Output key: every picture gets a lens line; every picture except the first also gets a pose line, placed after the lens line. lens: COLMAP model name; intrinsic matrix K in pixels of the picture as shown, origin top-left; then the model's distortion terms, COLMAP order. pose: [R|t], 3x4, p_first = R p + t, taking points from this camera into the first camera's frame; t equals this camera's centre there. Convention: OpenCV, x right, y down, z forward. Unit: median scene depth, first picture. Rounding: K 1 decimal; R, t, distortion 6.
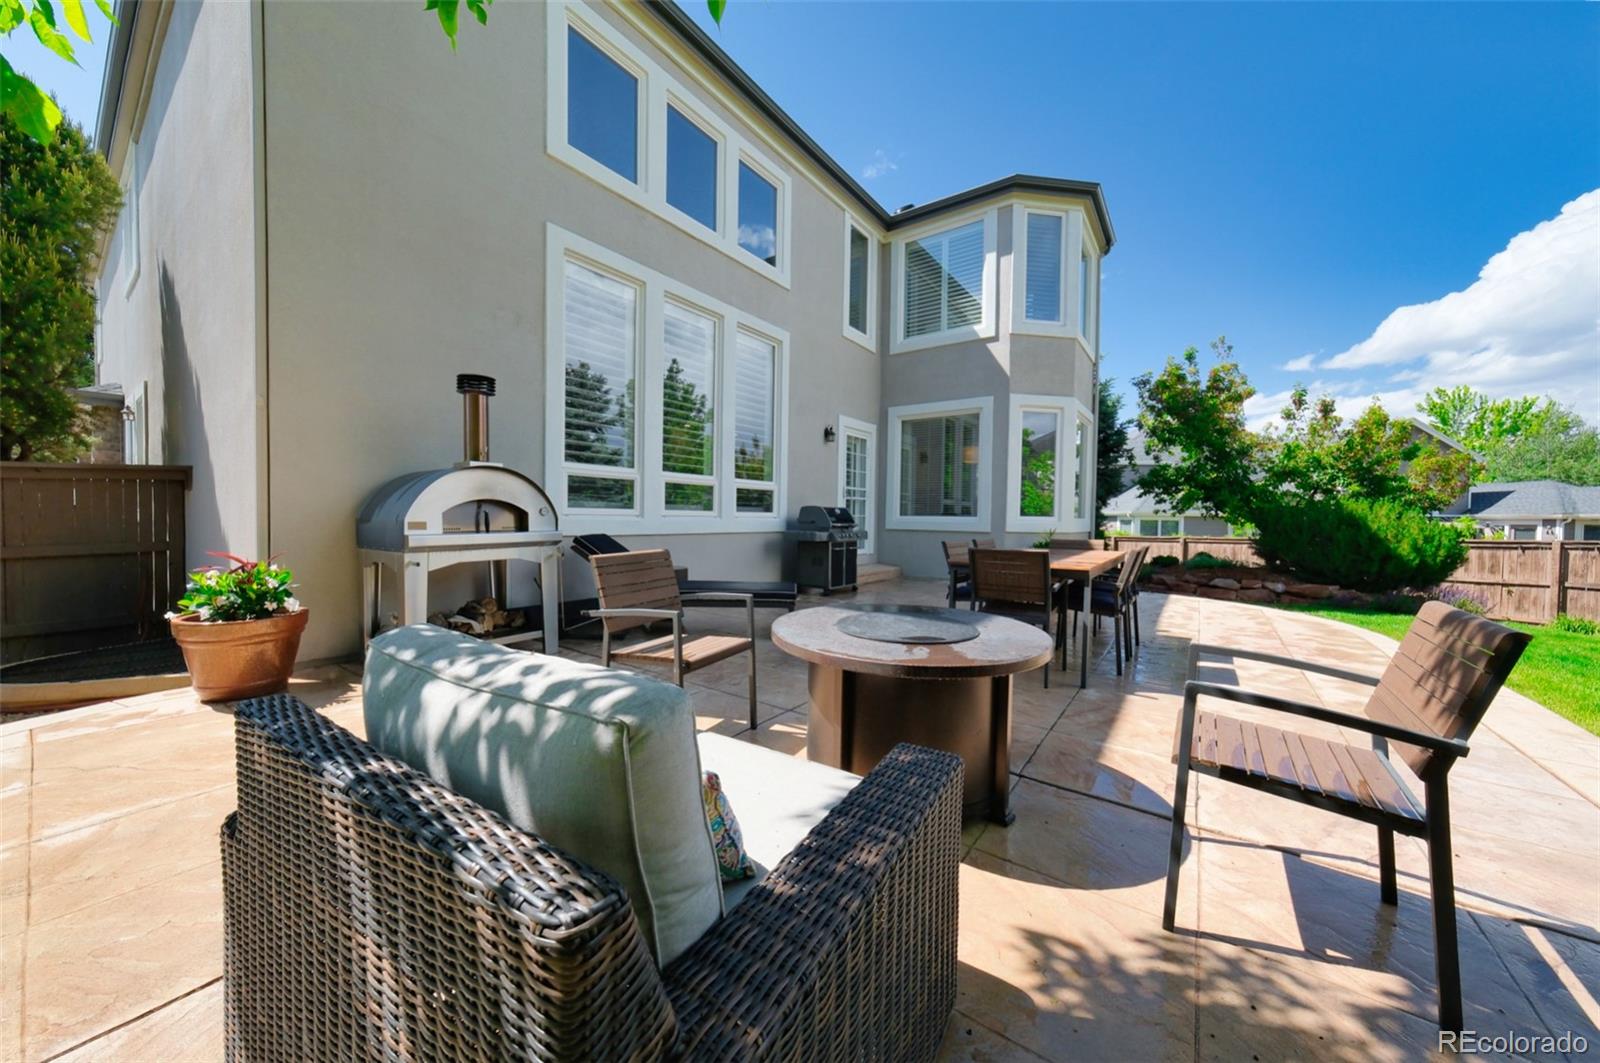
lens RADIAL K [[545.2, 0, 821.6], [0, 545.2, 529.0], [0, 0, 1]] dist [-0.000241, -0.000001]
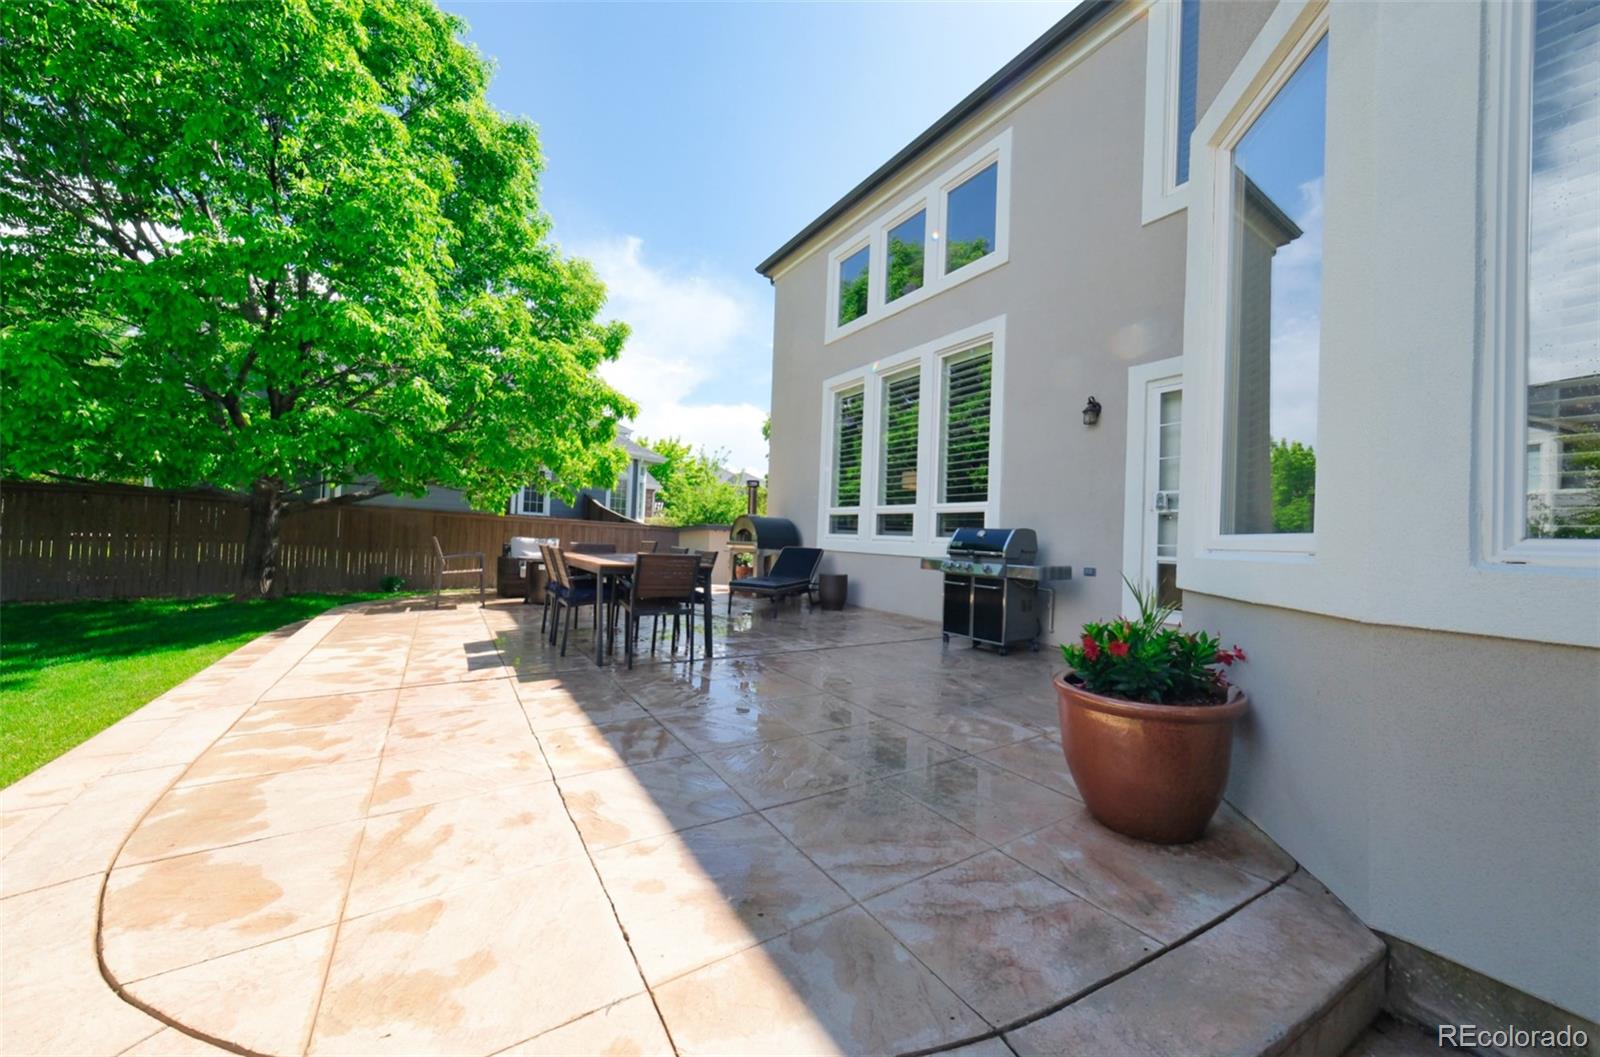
lens RADIAL K [[545.2, 0, 821.6], [0, 545.2, 526.0], [0, 0, 1]] dist [-0.000241, -0.000001]
pose [[-0.365101, -0.052952, -0.929461, 0.868226], [-0.069987, 0.997117, -0.029315, -0.007474], [0.928334, 0.054347, -0.367754, 1.198285]]
